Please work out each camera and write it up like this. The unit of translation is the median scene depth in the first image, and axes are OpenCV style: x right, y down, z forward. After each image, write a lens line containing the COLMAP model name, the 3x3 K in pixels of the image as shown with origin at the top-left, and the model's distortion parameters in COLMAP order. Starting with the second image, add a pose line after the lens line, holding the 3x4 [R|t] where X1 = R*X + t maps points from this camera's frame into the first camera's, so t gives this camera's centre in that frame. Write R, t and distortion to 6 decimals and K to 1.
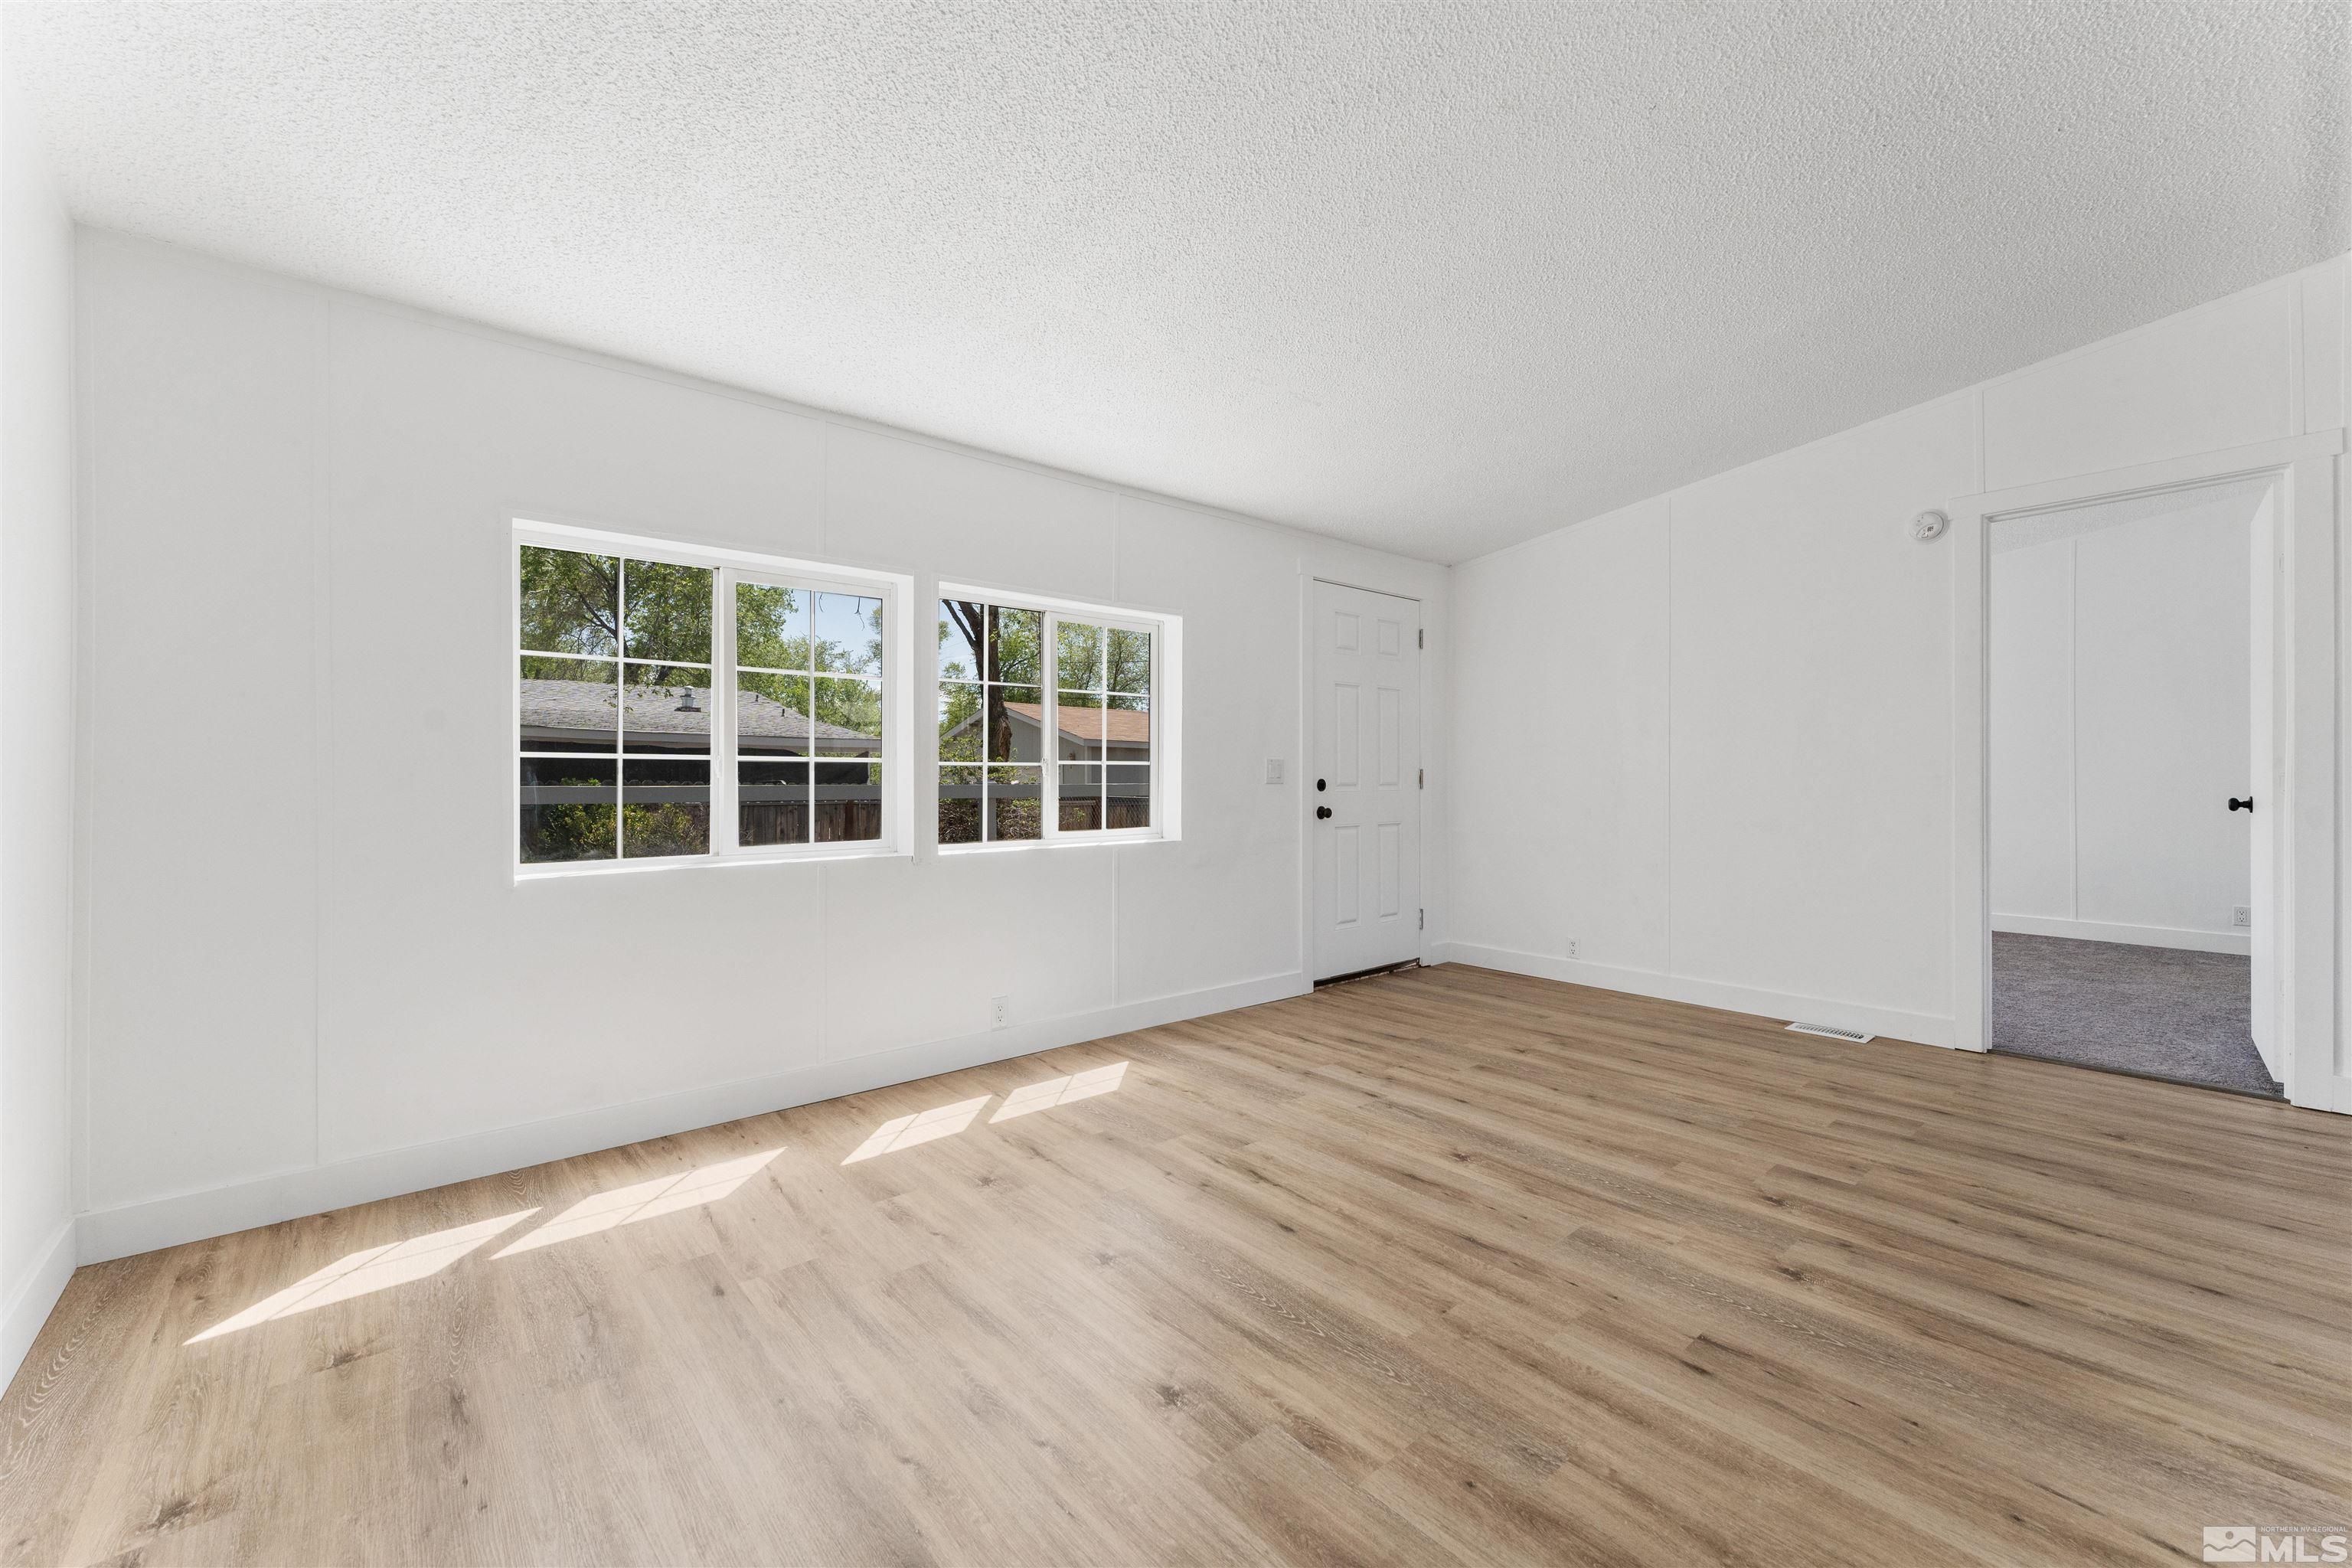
lens RADIAL K [[940.0, 0, 1179.3], [0, 940.0, 775.8], [0, 0, 1]] dist [0.000549, 0.000244]
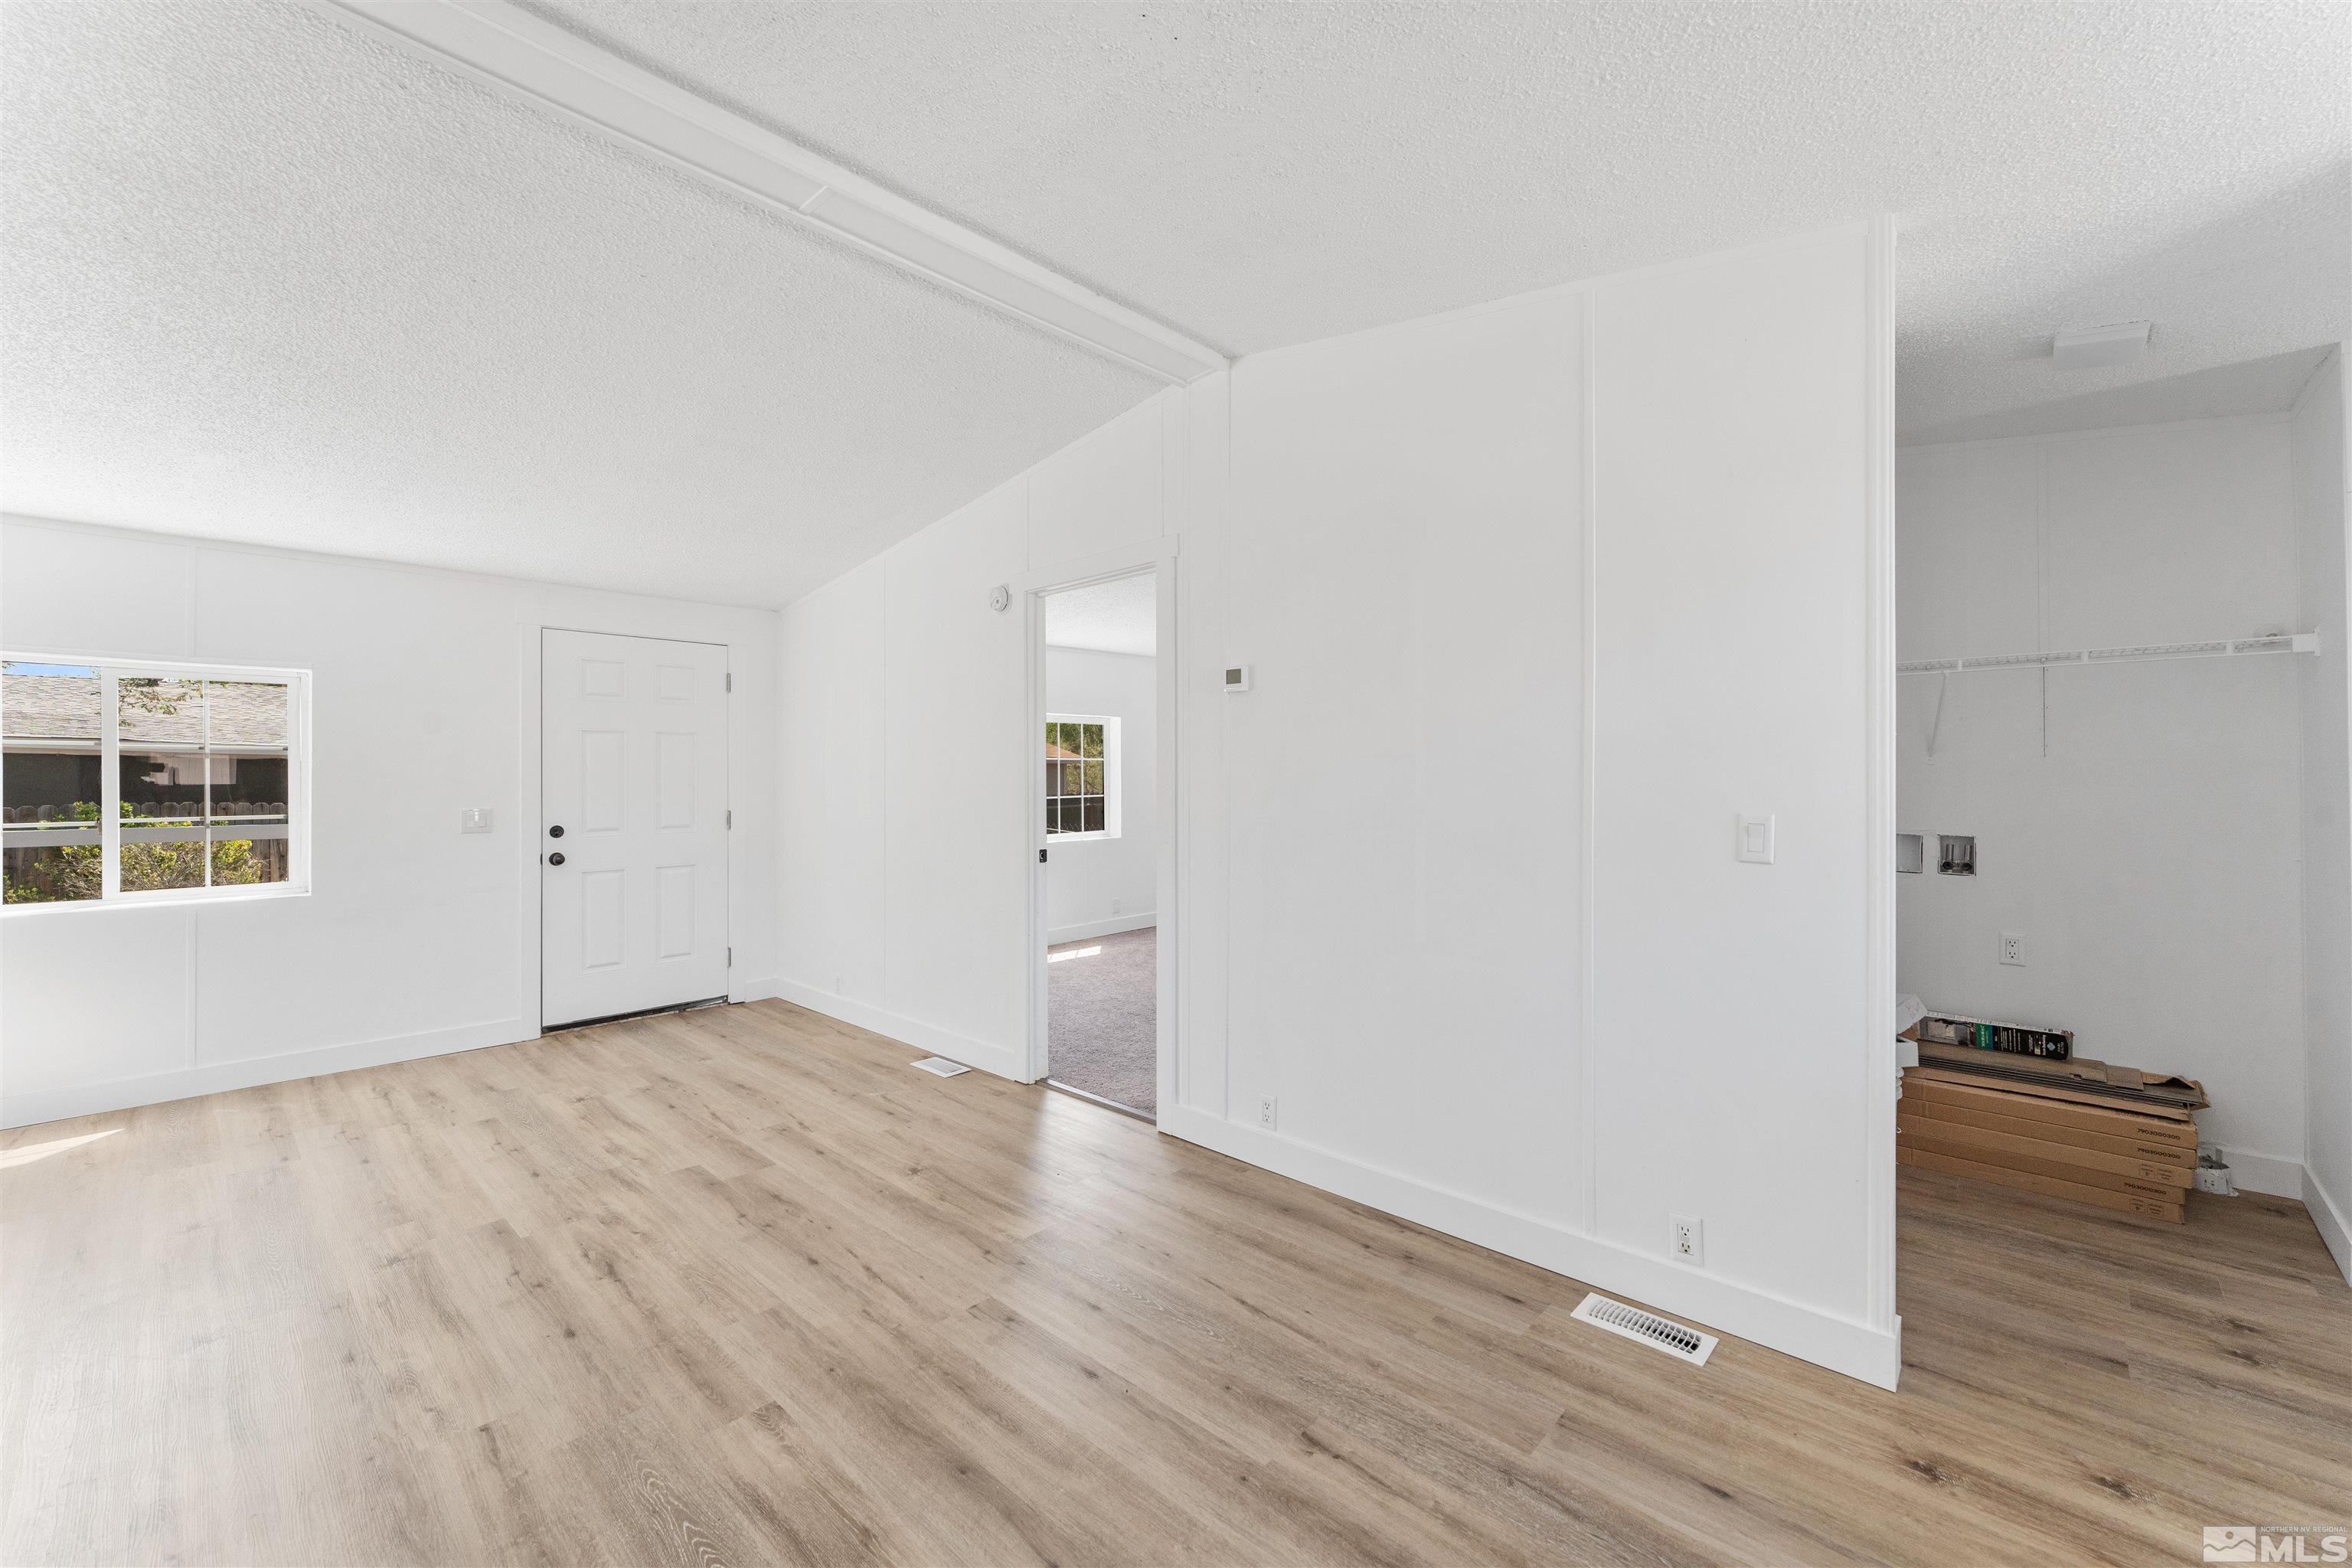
lens RADIAL K [[948.3, 0, 1179.6], [0, 948.3, 767.6], [0, 0, 1]] dist [-0.001132, 0.000023]
pose [[0.993310, -0.002477, 0.115450, 1.230659], [0.003562, 0.999951, -0.009186, -0.083704], [-0.115421, 0.009536, 0.993271, -0.157854]]
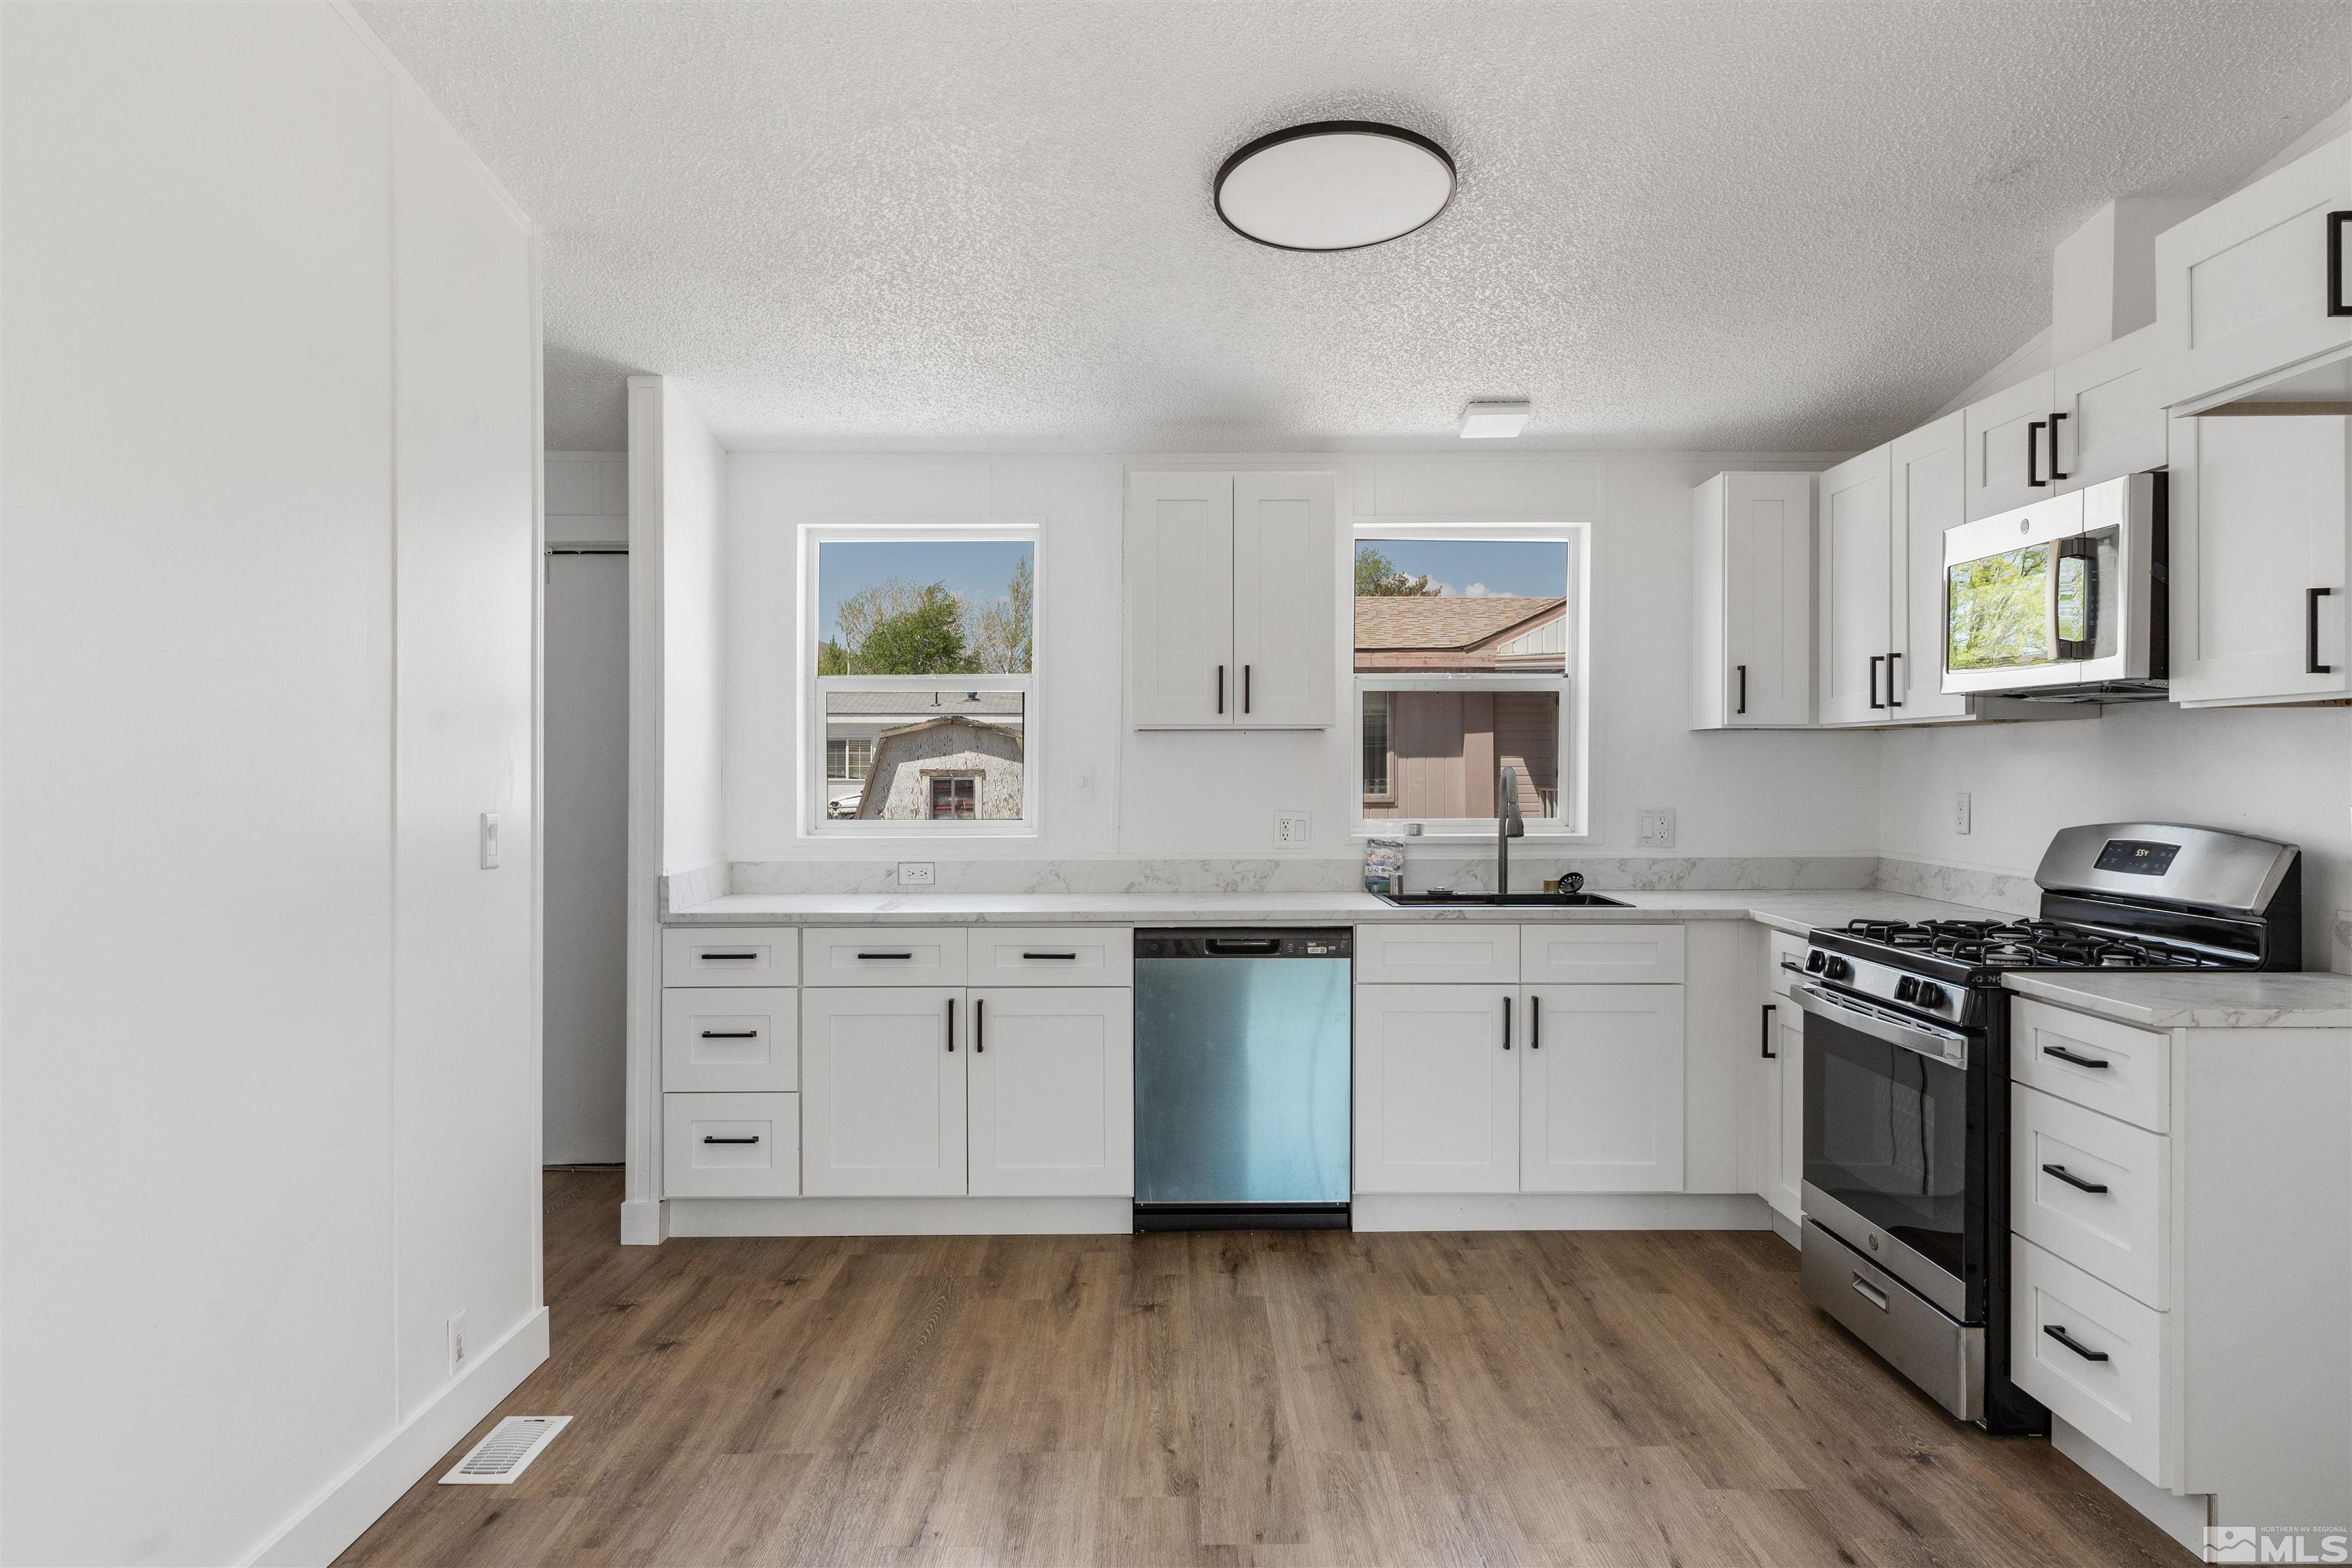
lens RADIAL K [[1552.3, 0, 1172.9], [0, 1552.3, 776.3], [0, 0, 1]] dist [0.000755, 0.000420]
pose [[-0.762786, -0.001031, 0.646650, 0.652007], [0.004593, 0.999965, 0.007012, -0.084677], [-0.646634, 0.008319, -0.762755, 1.158128]]
